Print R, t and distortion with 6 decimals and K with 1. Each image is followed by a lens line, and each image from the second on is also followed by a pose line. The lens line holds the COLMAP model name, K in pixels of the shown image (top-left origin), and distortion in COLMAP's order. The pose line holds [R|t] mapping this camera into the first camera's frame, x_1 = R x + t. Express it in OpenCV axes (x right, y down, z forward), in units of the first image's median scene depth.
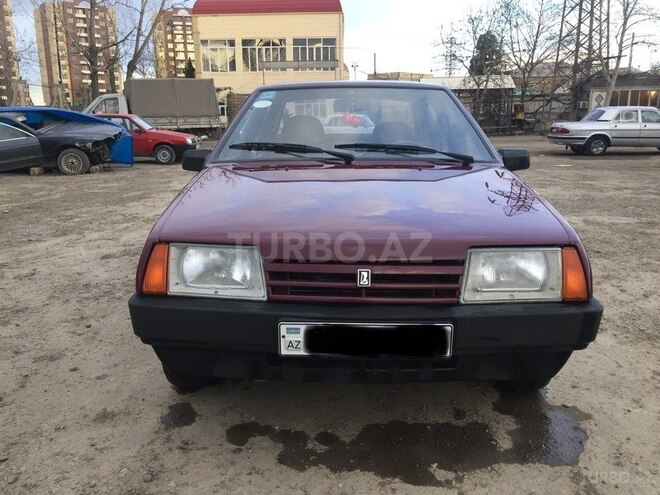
lens RADIAL K [[562.3, 0, 330.3], [0, 562.3, 231.7], [0, 0, 1]] dist [0.083608, -0.103964]
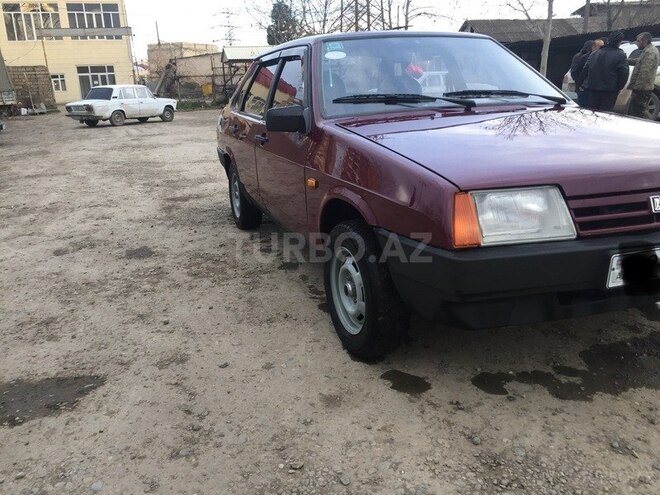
lens RADIAL K [[562.3, 0, 330.4], [0, 562.3, 229.5], [0, 0, 1]] dist [0.083608, -0.103964]
pose [[0.931915, -0.119116, 0.342558, -0.445464], [0.104273, 0.992646, 0.061498, 0.000608], [-0.347364, -0.021592, 0.937482, 0.112433]]
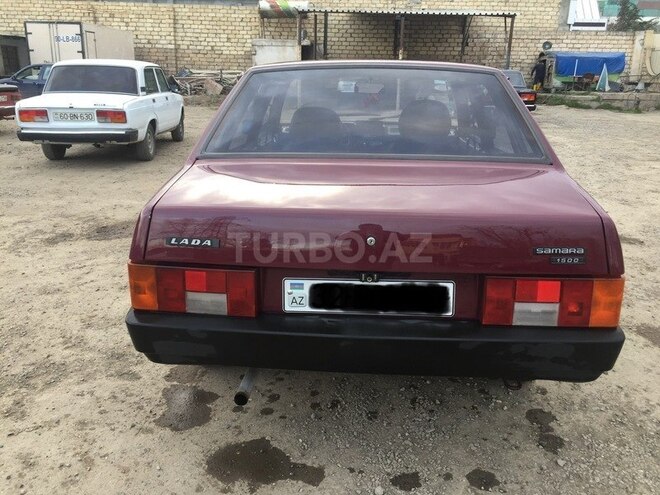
lens RADIAL K [[562.3, 0, 326.7], [0, 562.3, 246.3], [0, 0, 1]] dist [0.083608, -0.103964]
pose [[-0.998521, -0.025627, 0.047940, 0.059419], [-0.000270, 0.884230, 0.467051, -0.456317], [-0.054359, 0.466348, -0.882930, 2.100470]]
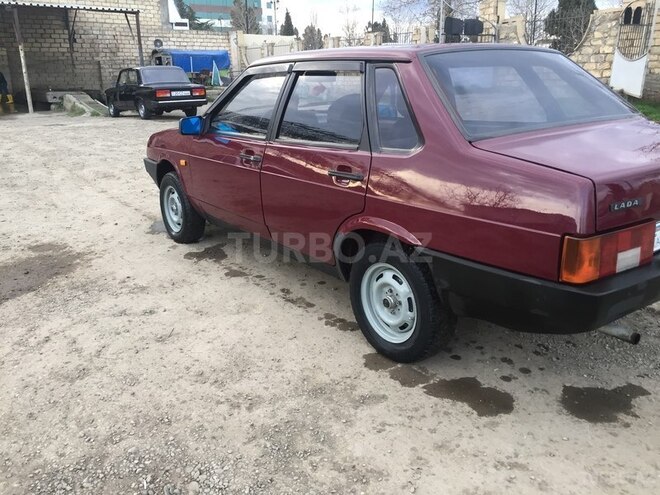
lens RADIAL K [[562.3, 0, 327.3], [0, 562.3, 244.4], [0, 0, 1]] dist [0.083608, -0.103964]
pose [[-0.798646, 0.192410, -0.570213, 0.738696], [-0.094021, 0.895982, 0.434023, -0.402195], [0.594411, 0.400243, -0.697482, 1.892232]]
